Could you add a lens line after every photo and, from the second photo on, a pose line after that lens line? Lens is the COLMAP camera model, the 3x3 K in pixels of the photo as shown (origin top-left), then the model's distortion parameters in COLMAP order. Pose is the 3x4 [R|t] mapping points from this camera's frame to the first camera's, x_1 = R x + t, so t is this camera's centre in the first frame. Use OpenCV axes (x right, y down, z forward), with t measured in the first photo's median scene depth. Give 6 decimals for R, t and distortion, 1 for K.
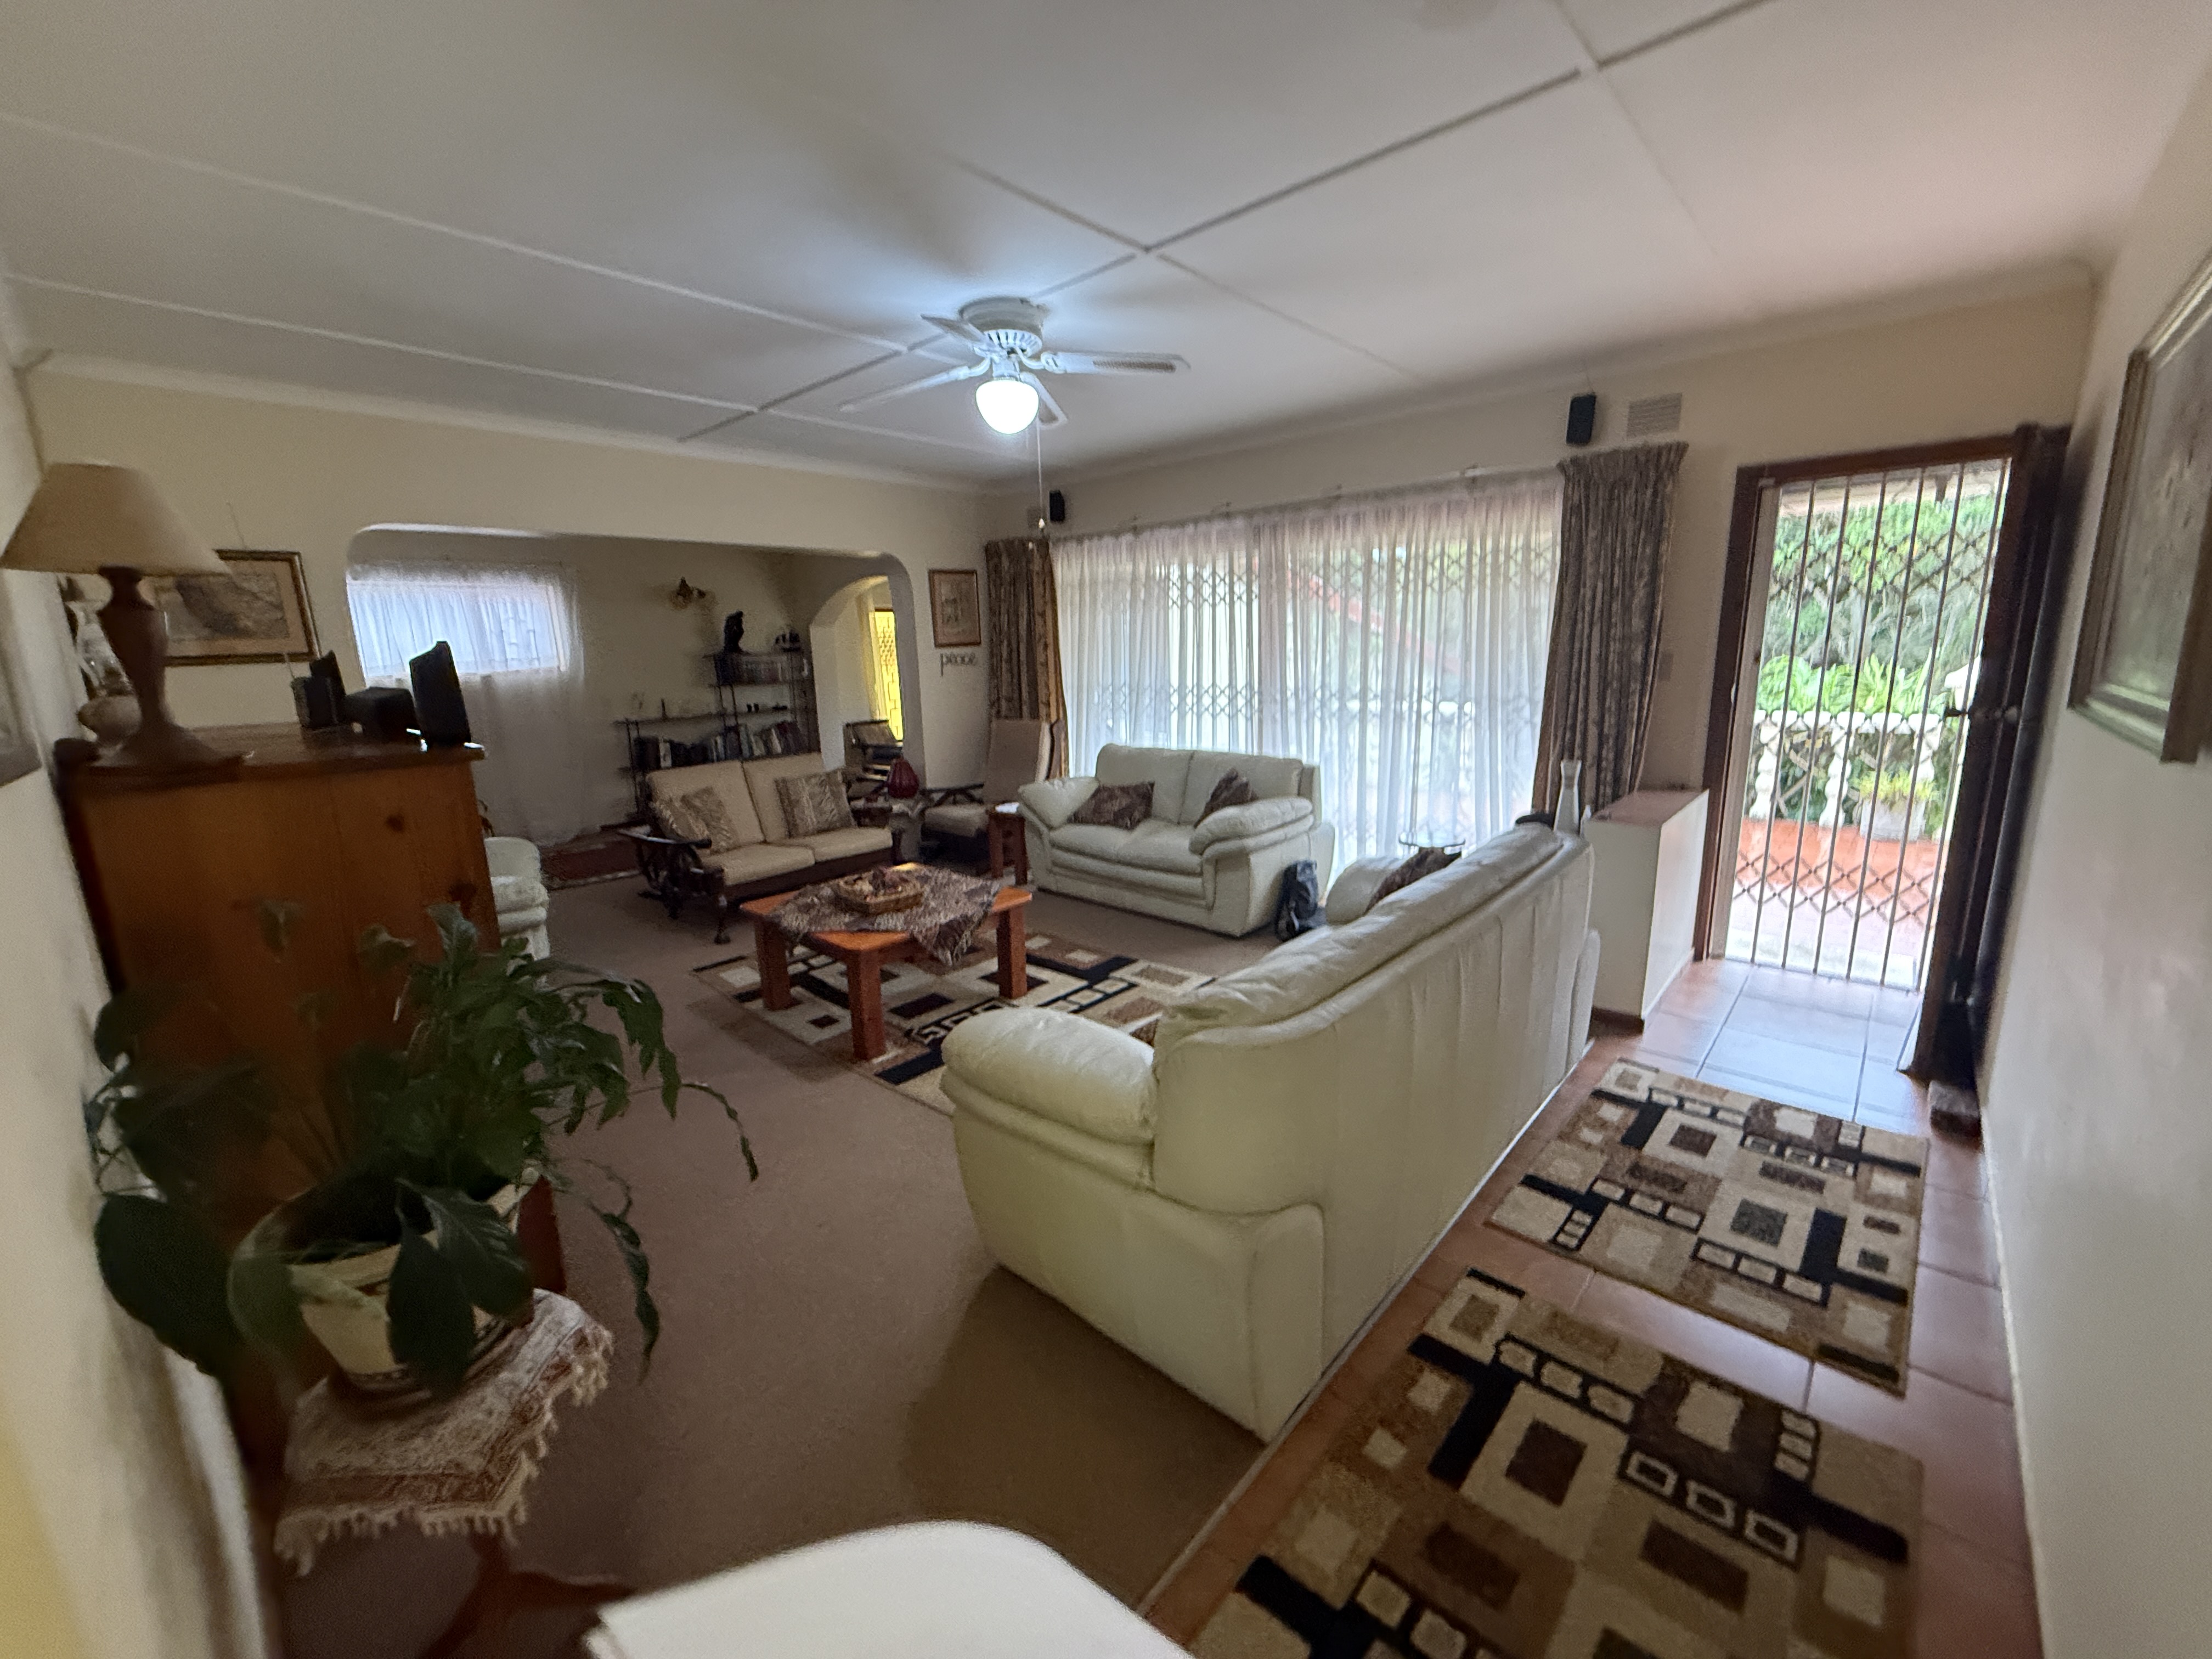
lens RADIAL K [[881.0, 0, 1102.9], [0, 881.0, 817.7], [0, 0, 1]] dist [0.000504, -0.000016]
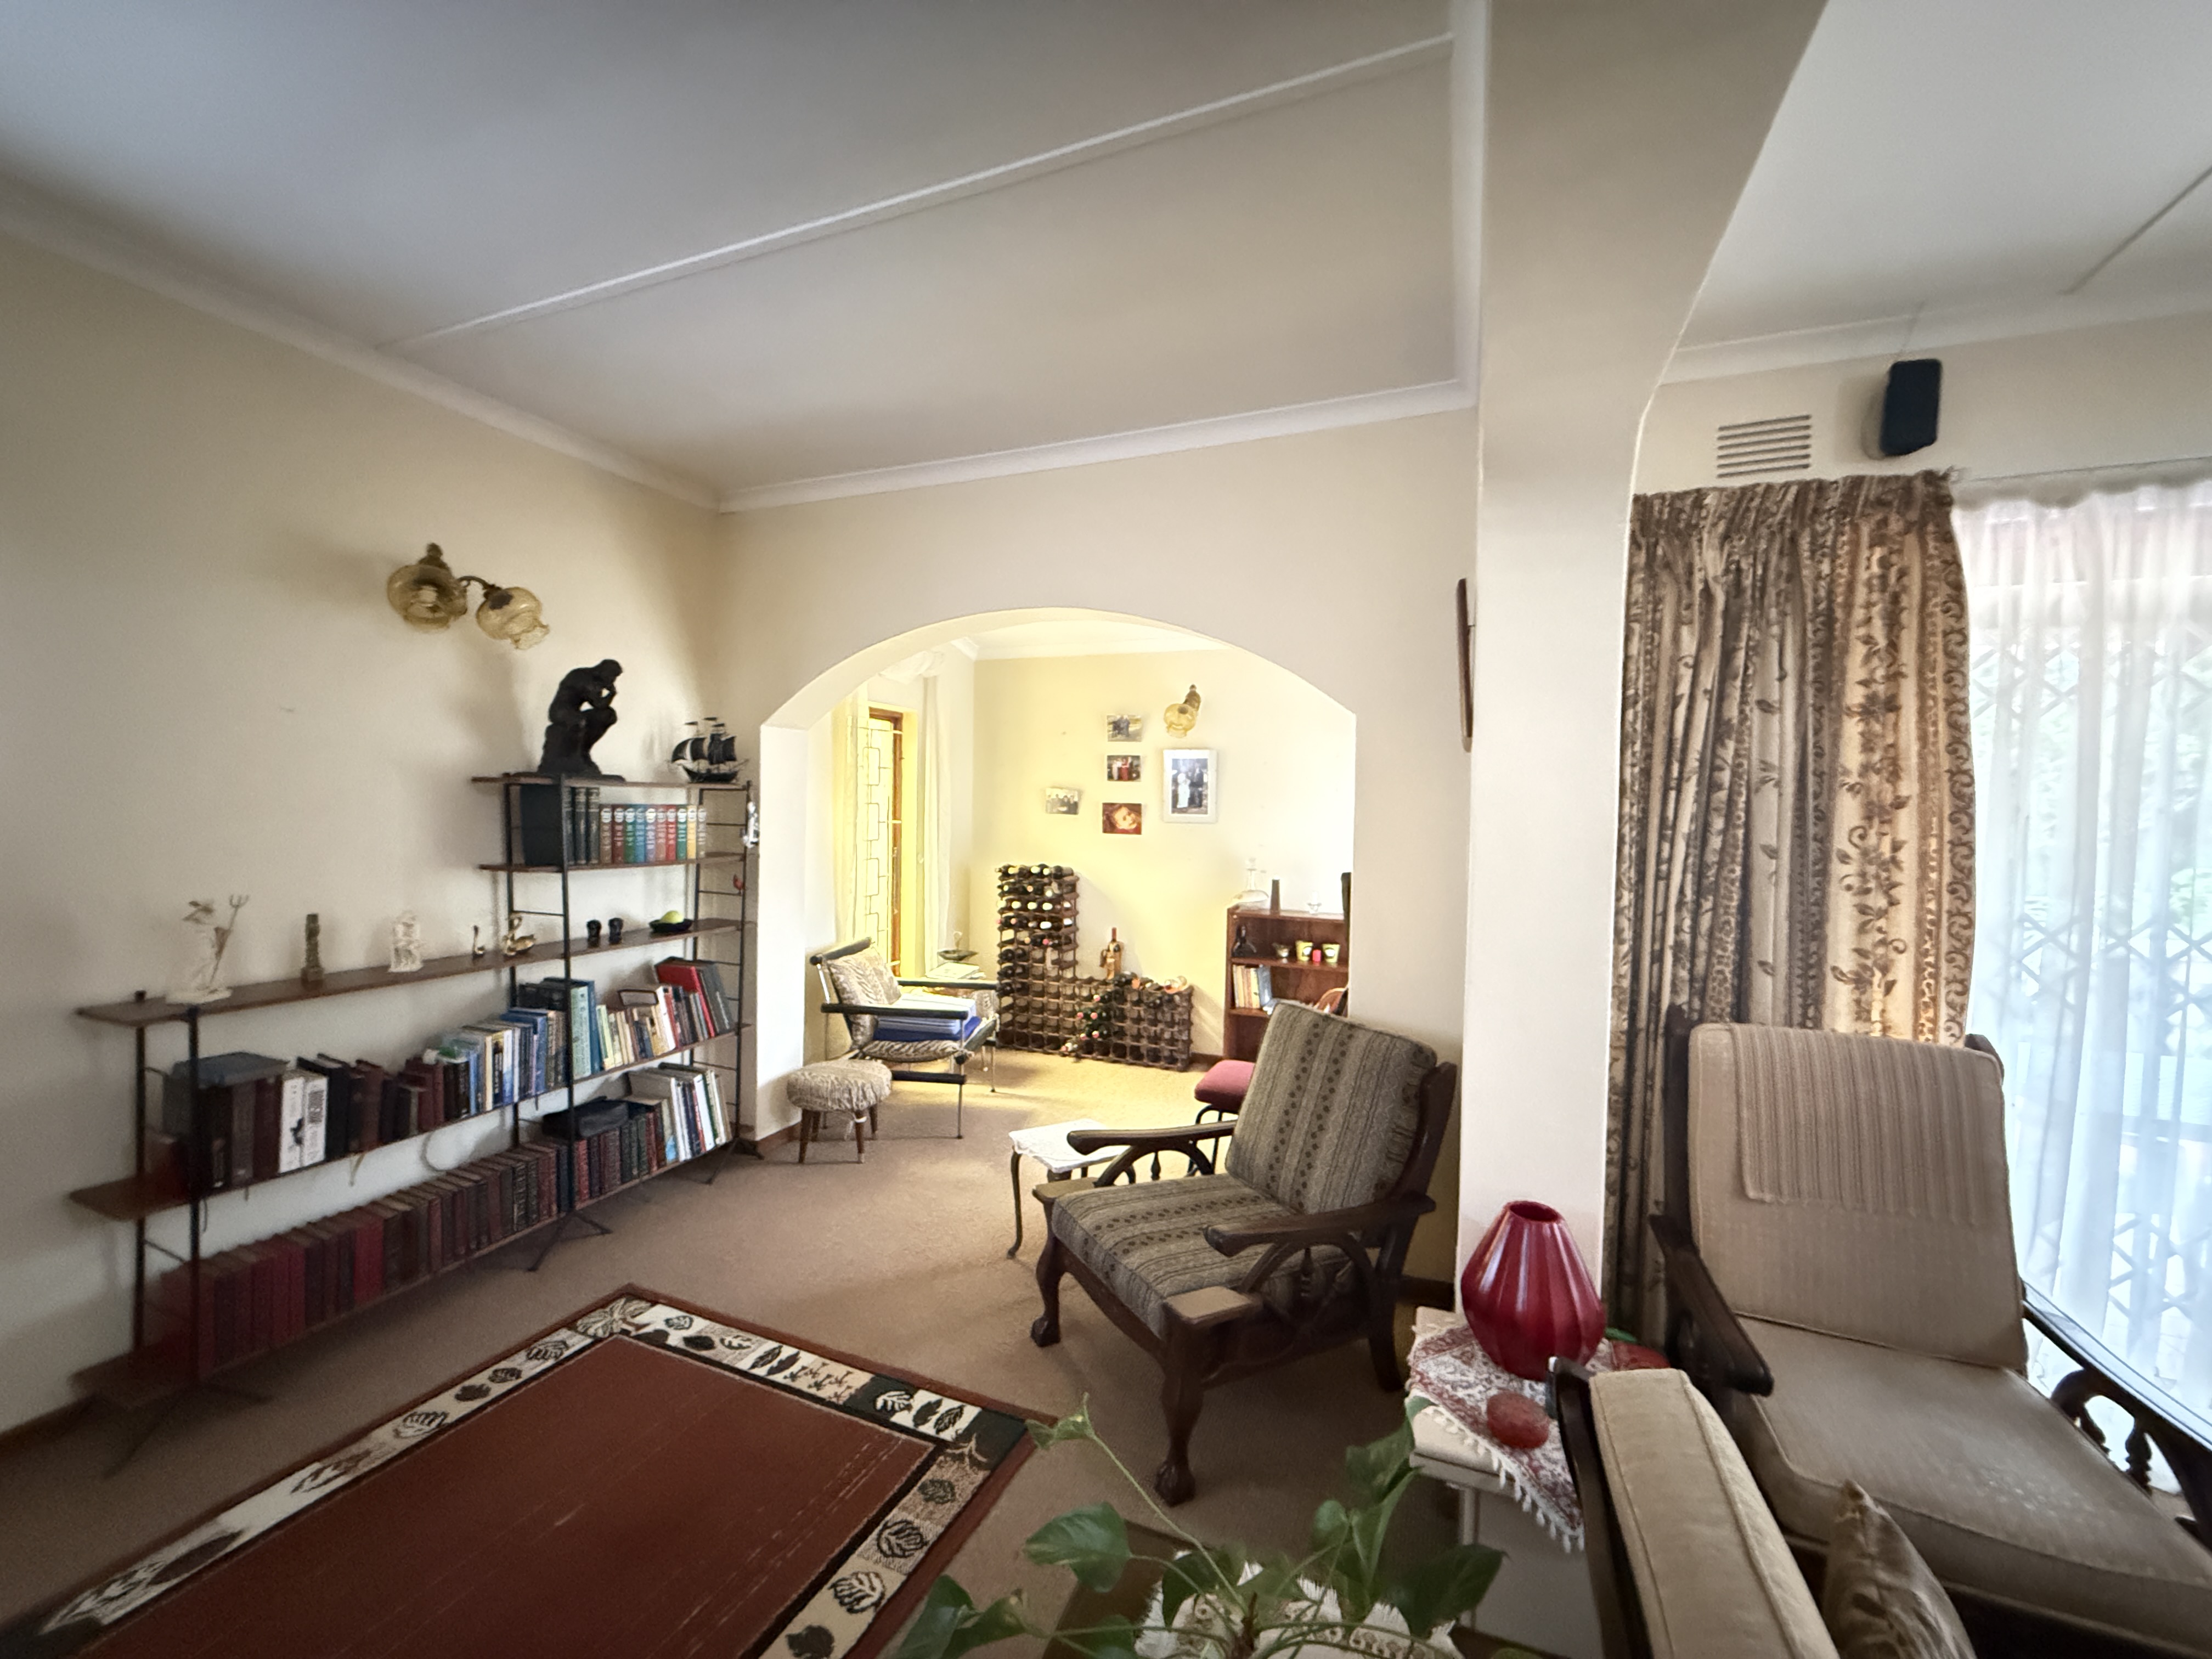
lens RADIAL K [[881.0, 0, 1104.1], [0, 881.0, 827.1], [0, 0, 1]] dist [0.000504, -0.000016]
pose [[0.940331, 0.042344, 0.337616, -0.772550], [0.016397, 0.985434, -0.169264, -0.238365], [-0.339866, 0.164700, 0.925940, 1.391976]]
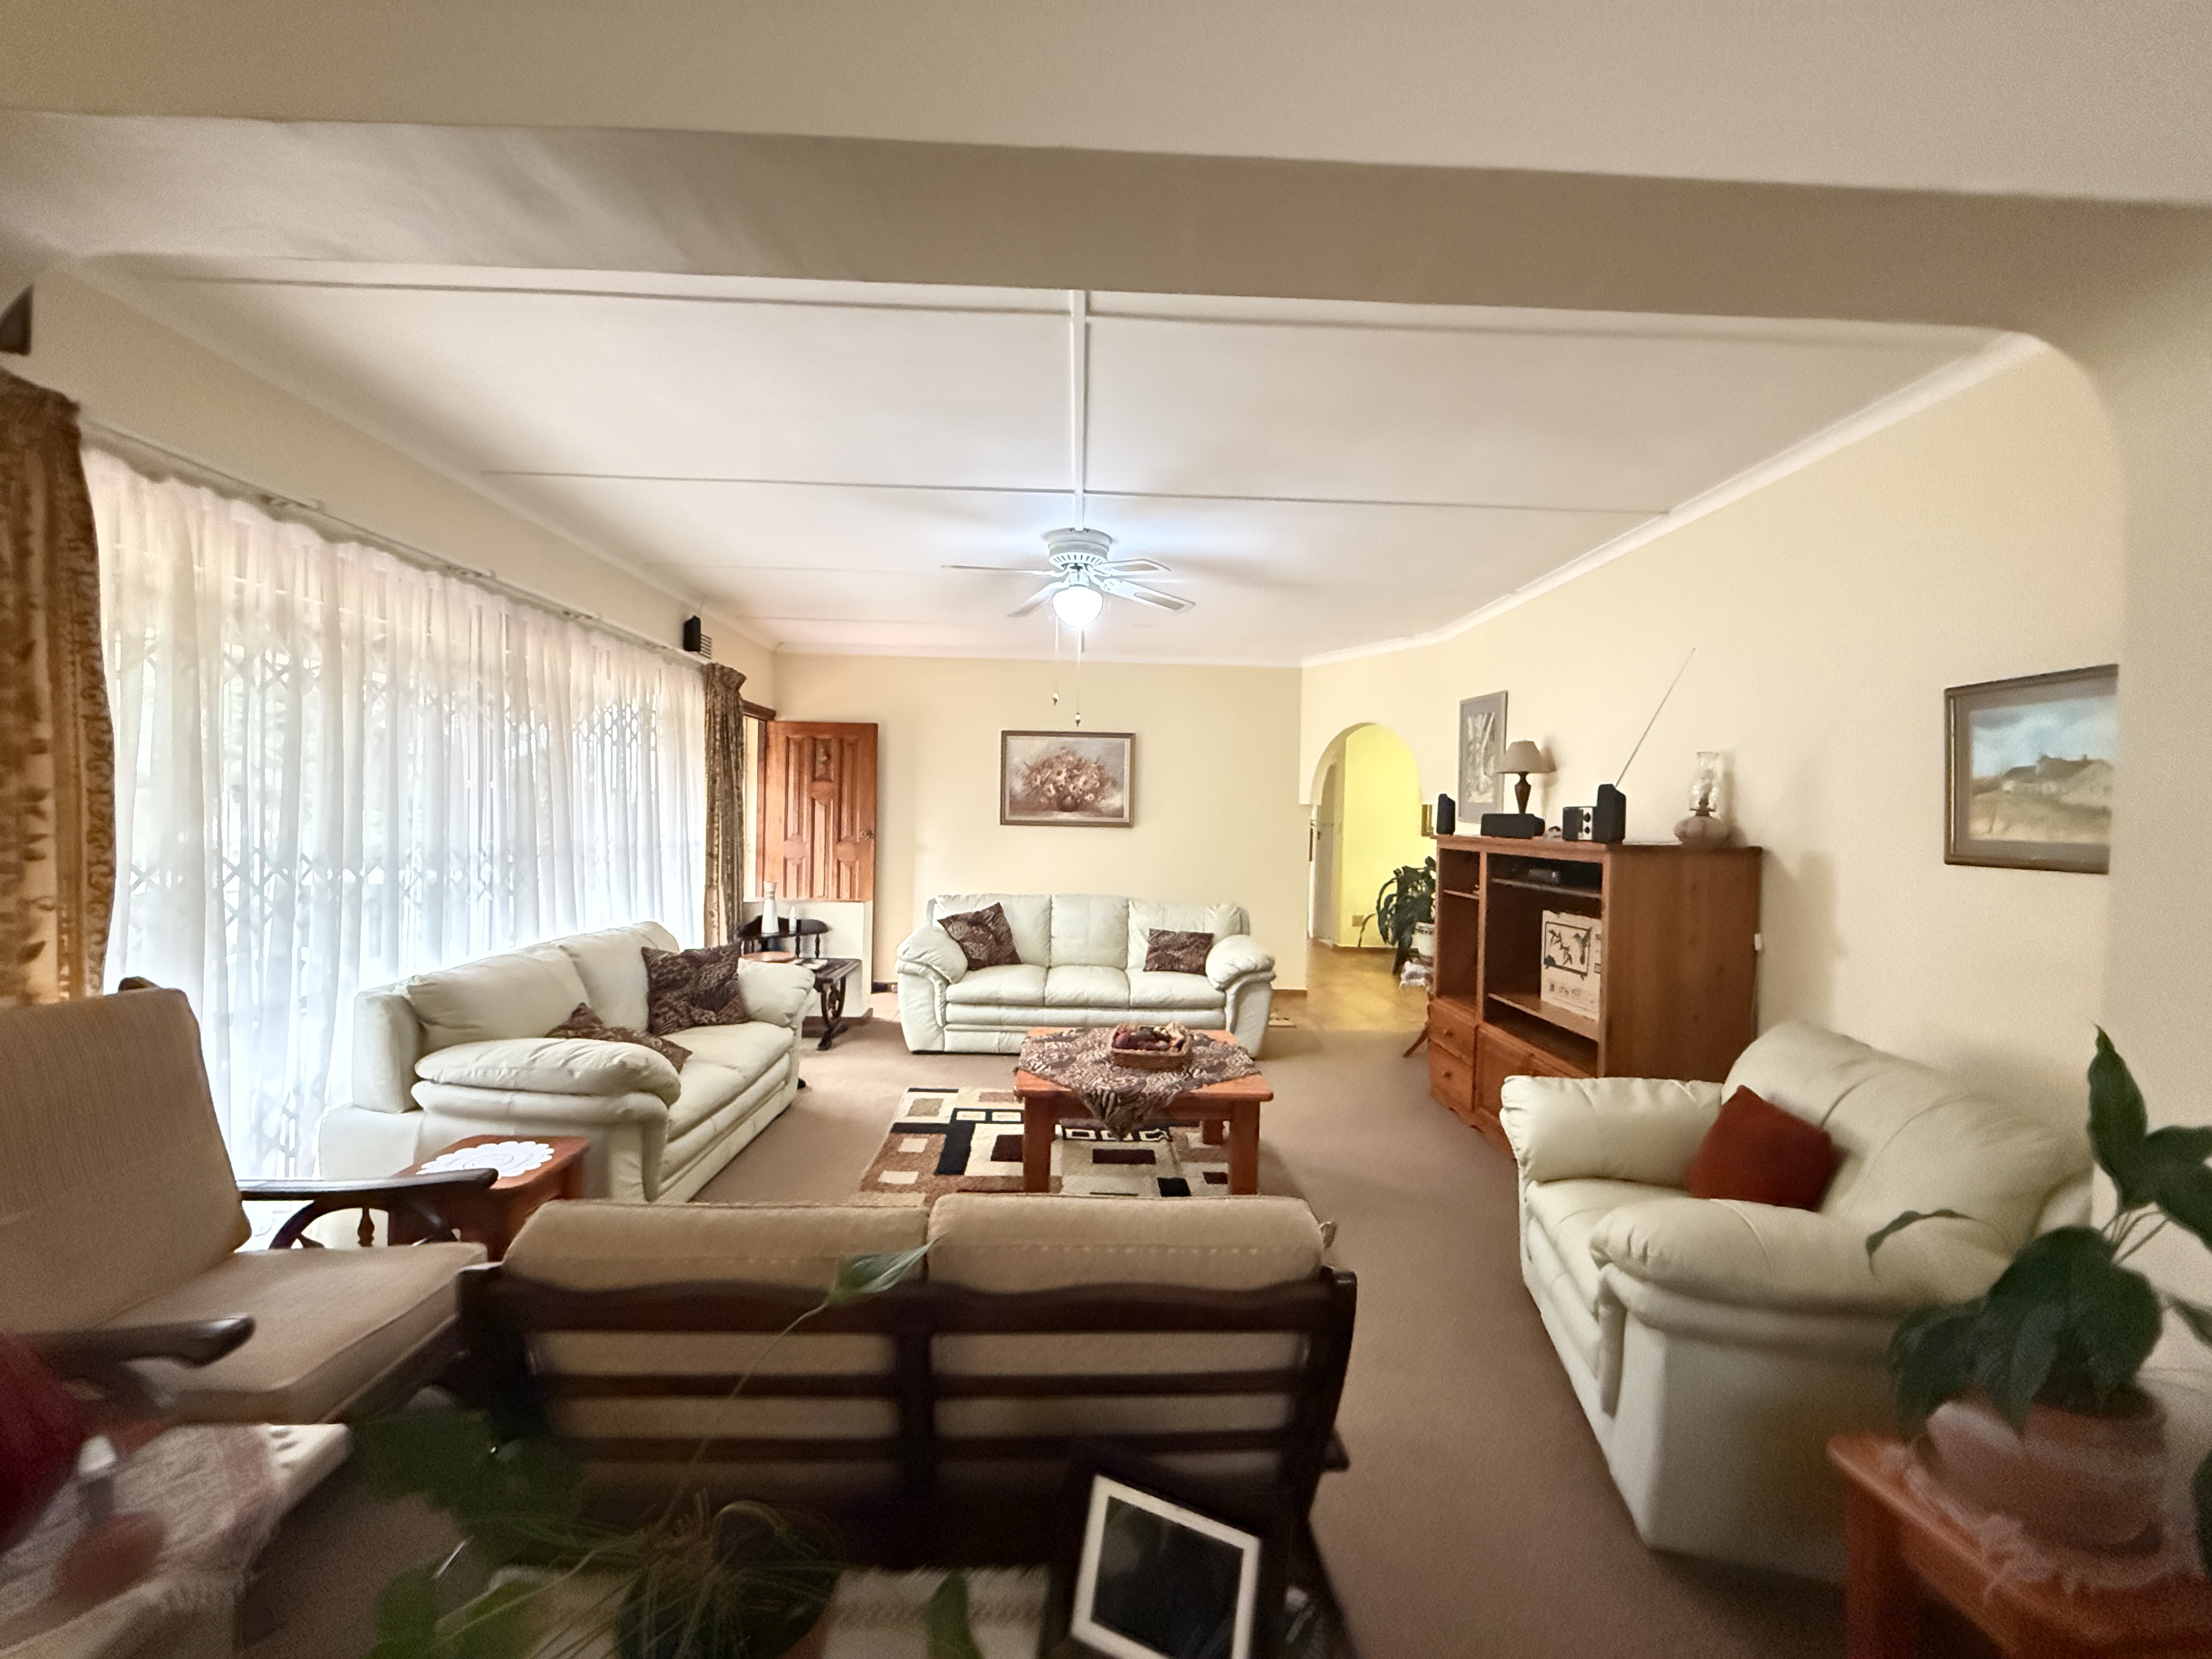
lens RADIAL K [[881.0, 0, 1099.7], [0, 881.0, 828.6], [0, 0, 1]] dist [0.000504, -0.000016]
pose [[-0.697646, 0.004704, 0.716428, -0.904349], [0.142705, 0.980853, 0.132524, -0.273642], [-0.702087, 0.194693, -0.684959, 1.663208]]
